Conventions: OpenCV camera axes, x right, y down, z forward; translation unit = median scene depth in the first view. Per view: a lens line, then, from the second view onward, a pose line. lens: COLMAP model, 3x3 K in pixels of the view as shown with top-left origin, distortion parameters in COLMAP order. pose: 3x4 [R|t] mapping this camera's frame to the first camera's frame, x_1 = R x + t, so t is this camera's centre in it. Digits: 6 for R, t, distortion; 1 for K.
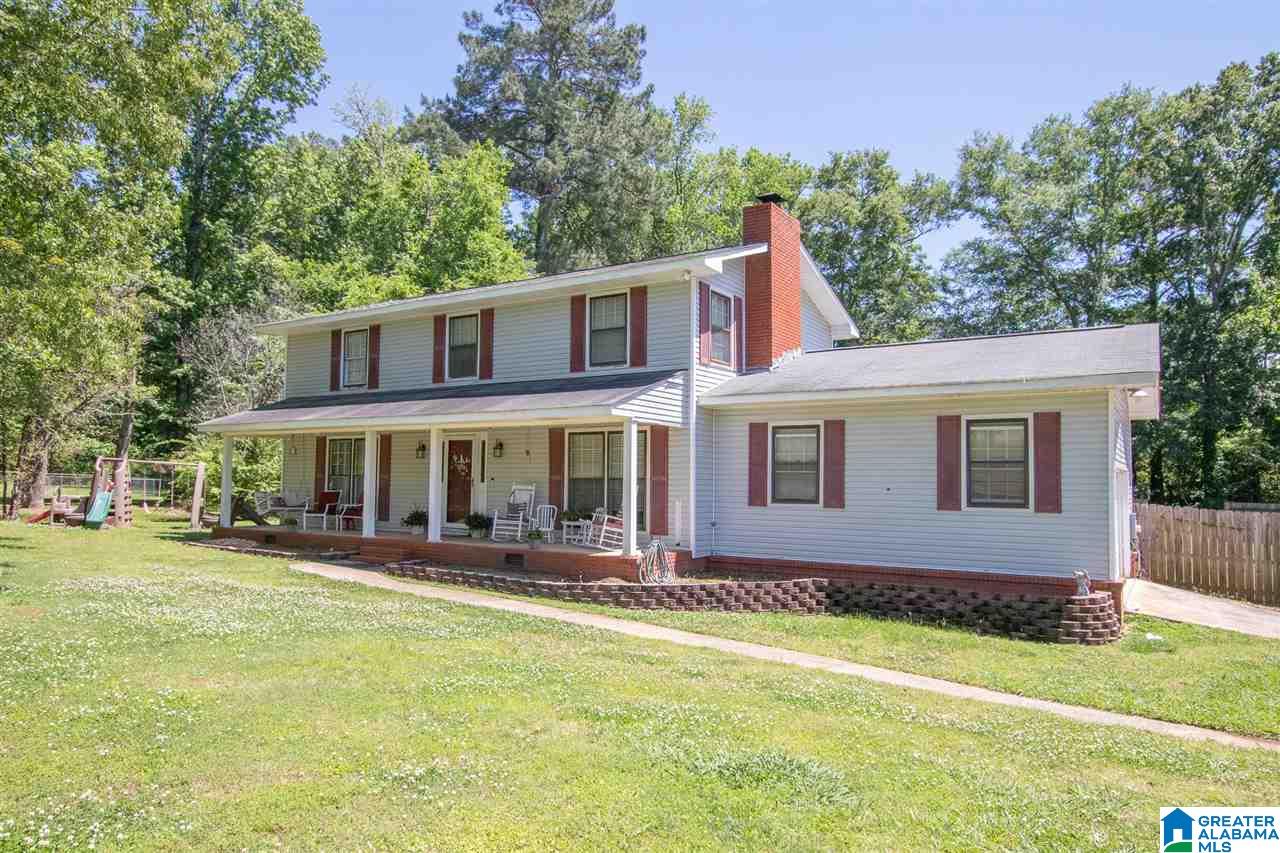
lens RADIAL K [[725.3, 0, 640.0], [0, 725.3, 426.5], [0, 0, 1]] dist [-0.003068, 0.000019]
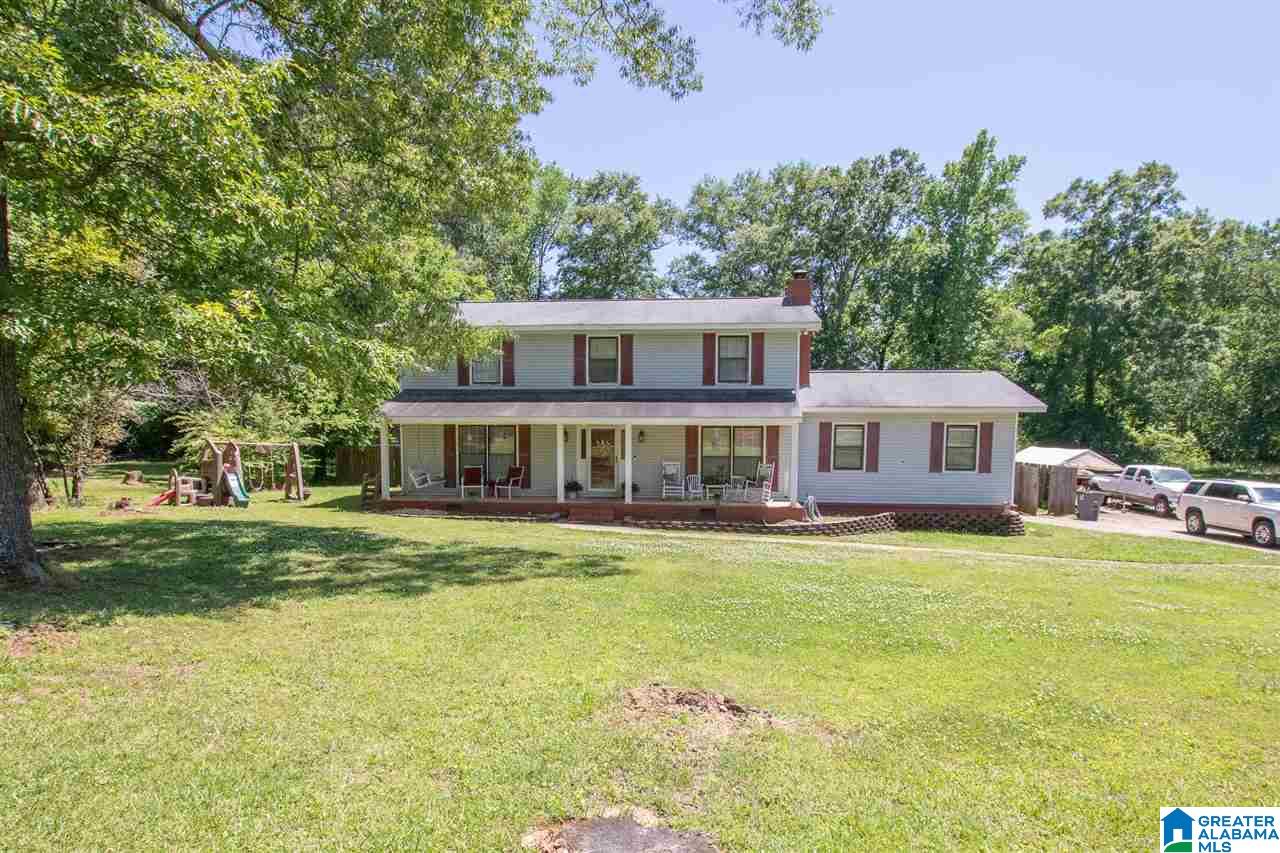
lens RADIAL K [[609.7, 0, 635.9], [0, 609.7, 442.1], [0, 0, 1]] dist [-0.029953, 0.002104]
pose [[0.917394, -0.013807, 0.397740, -0.678167], [-0.022969, 0.995895, 0.087551, -0.061485], [-0.397316, -0.089455, 0.913312, -0.088102]]
